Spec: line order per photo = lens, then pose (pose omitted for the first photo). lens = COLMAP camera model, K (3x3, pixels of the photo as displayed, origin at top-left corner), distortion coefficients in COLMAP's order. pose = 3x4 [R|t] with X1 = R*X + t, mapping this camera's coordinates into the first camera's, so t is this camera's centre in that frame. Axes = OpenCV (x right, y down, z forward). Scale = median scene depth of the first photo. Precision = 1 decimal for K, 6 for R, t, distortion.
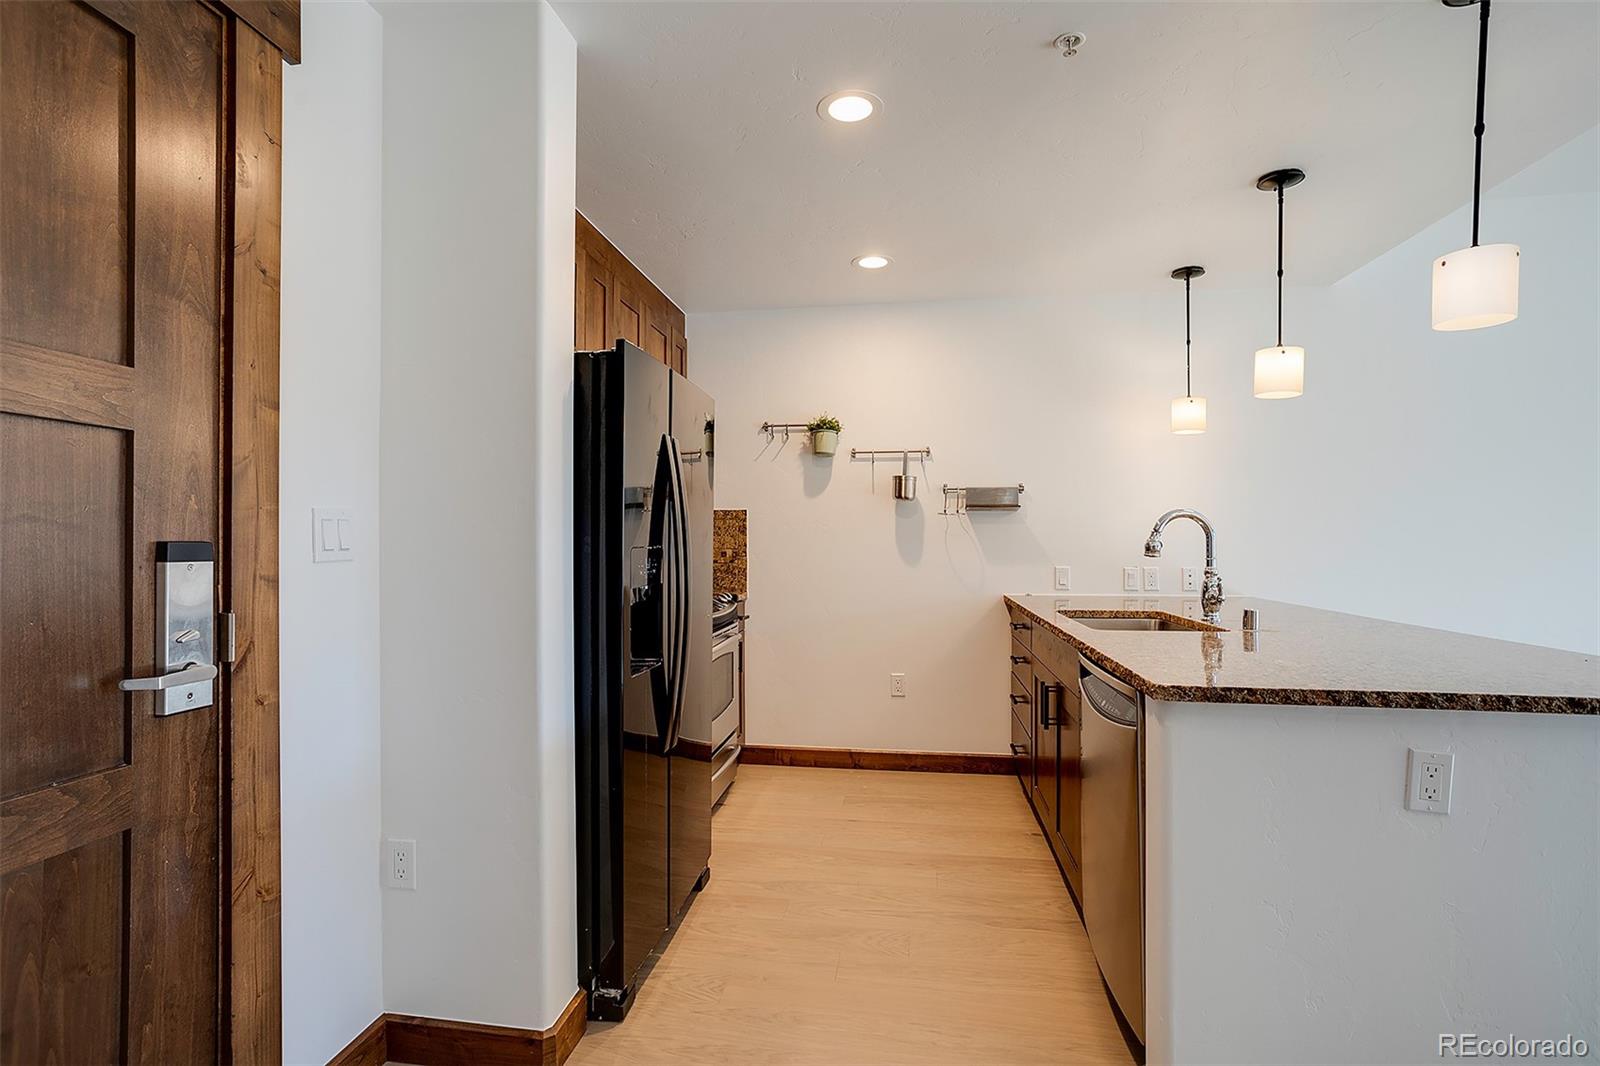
lens RADIAL K [[783.9, 0, 797.2], [0, 783.9, 534.4], [0, 0, 1]] dist [-0.035846, 0.021998]
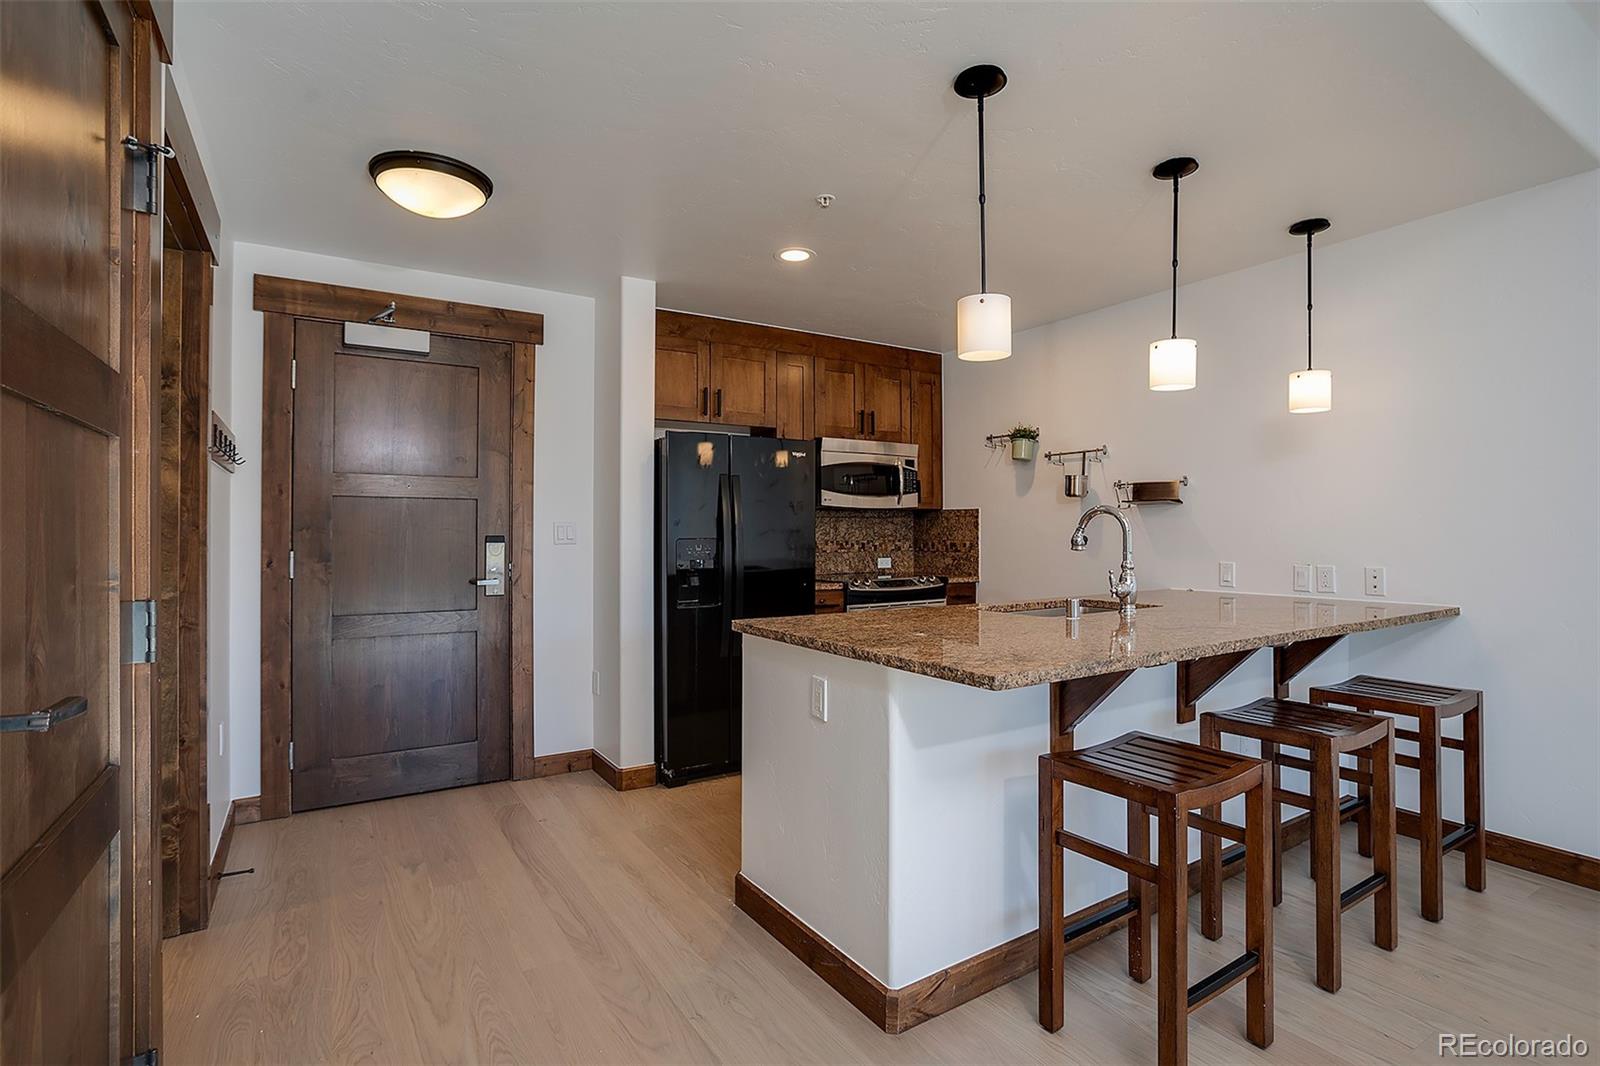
lens RADIAL K [[802.1, 0, 785.8], [0, 802.1, 527.6], [0, 0, 1]] dist [-0.015584, 0.000735]
pose [[0.638127, -0.005596, -0.769911, 1.480782], [0.007311, 0.999973, -0.001209, -0.006337], [0.769897, -0.004857, 0.638150, -0.039362]]
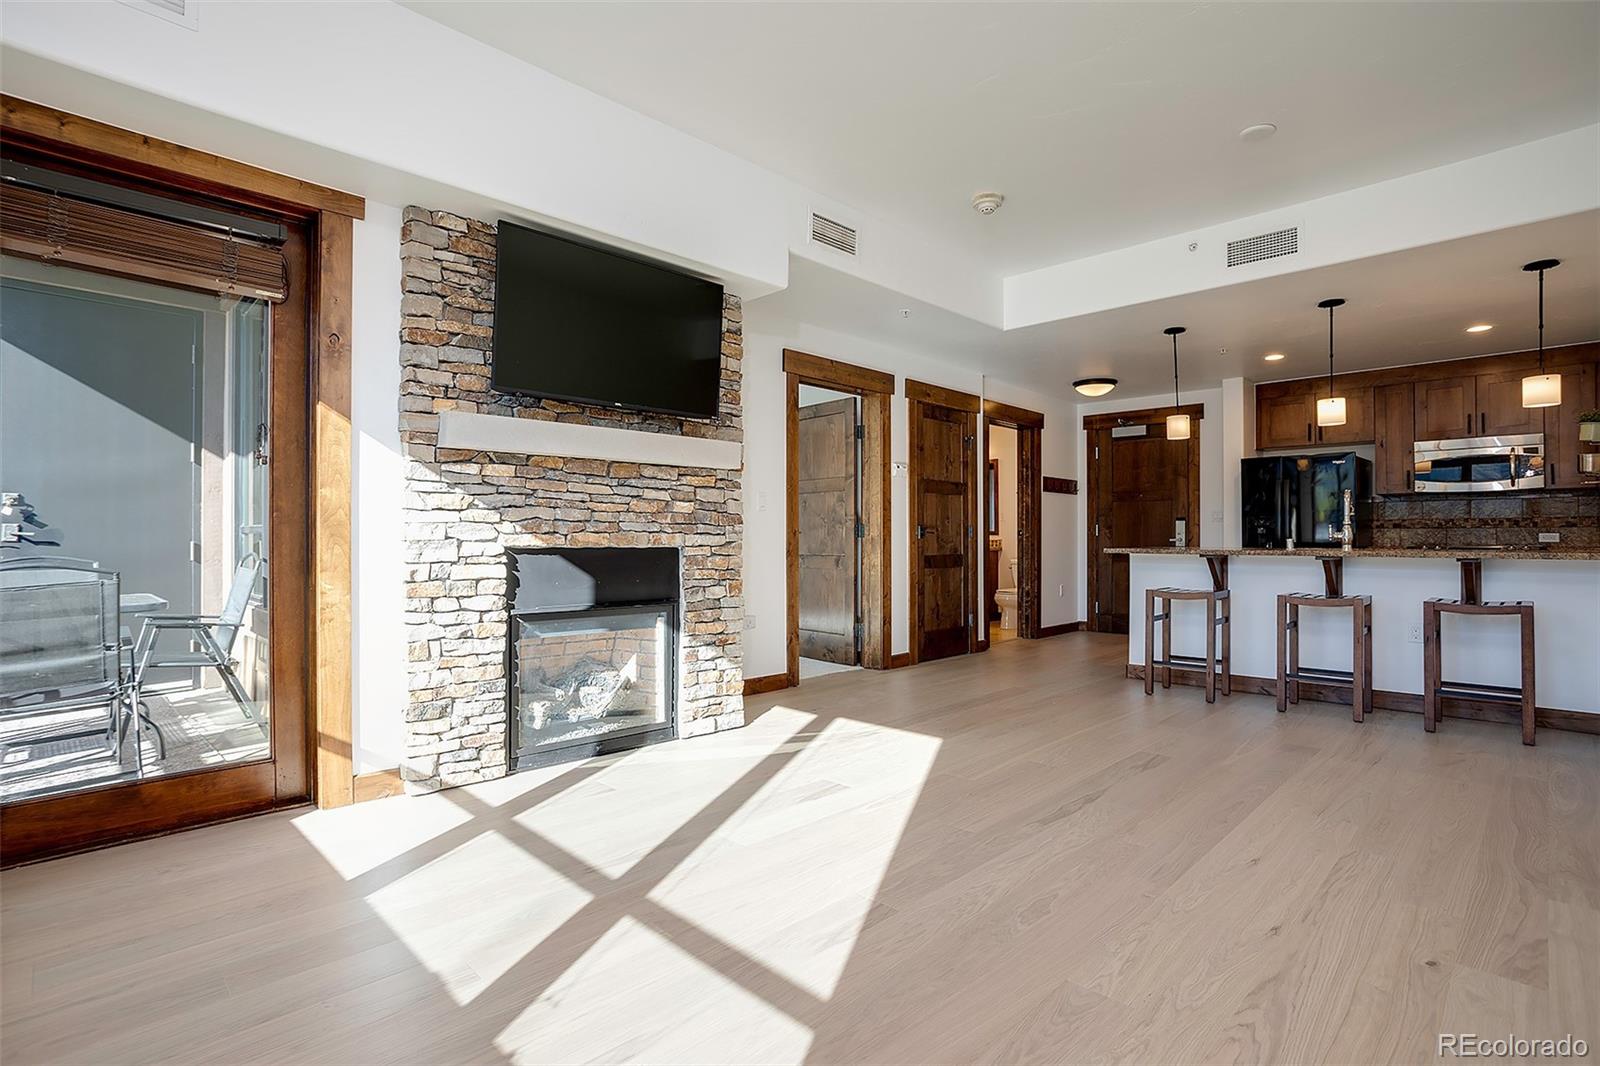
lens RADIAL K [[783.9, 0, 797.2], [0, 783.9, 534.4], [0, 0, 1]] dist [-0.035846, 0.021998]
pose [[-0.598333, -0.007580, -0.801211, 3.831897], [0.002907, 0.999928, -0.011631, 0.134198], [0.801242, -0.009288, -0.598268, 1.491733]]
